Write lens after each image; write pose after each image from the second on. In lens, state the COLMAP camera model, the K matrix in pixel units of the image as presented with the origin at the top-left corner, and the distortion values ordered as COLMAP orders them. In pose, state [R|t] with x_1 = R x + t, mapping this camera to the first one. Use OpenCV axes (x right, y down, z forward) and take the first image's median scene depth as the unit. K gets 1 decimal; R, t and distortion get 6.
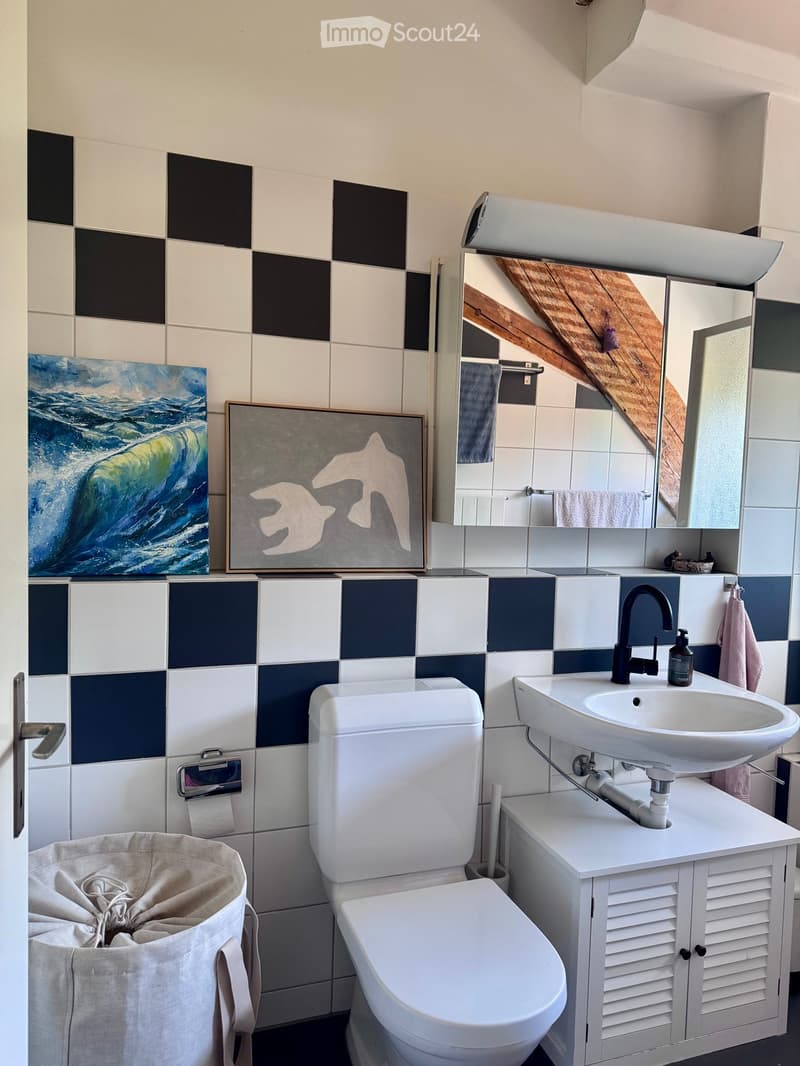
lens RADIAL K [[773.7, 0, 400.0], [0, 773.7, 533.0], [0, 0, 1]] dist [-0.005036, -0.005078]
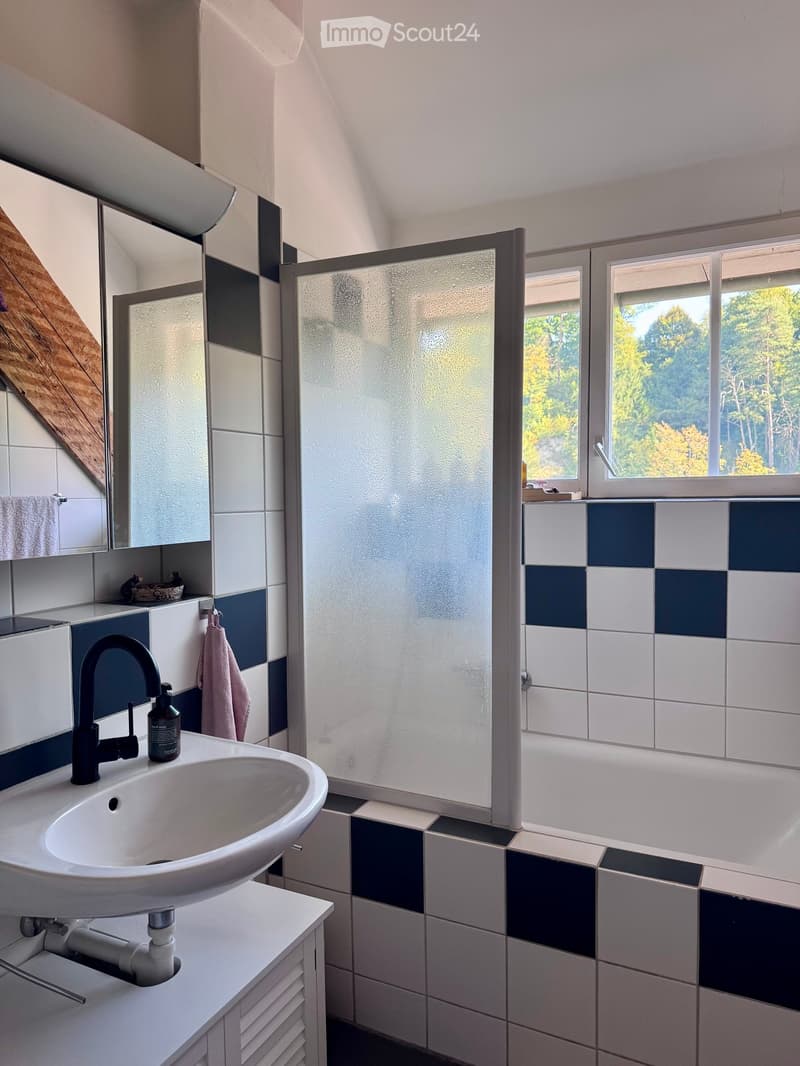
lens RADIAL K [[766.8, 0, 400.0], [0, 766.8, 533.0], [0, 0, 1]] dist [0.021221, -0.006158]
pose [[0.723730, -0.078625, 0.685590, 0.032710], [0.074187, 0.996595, 0.035977, -0.026880], [-0.686084, 0.024824, 0.727098, 0.281609]]
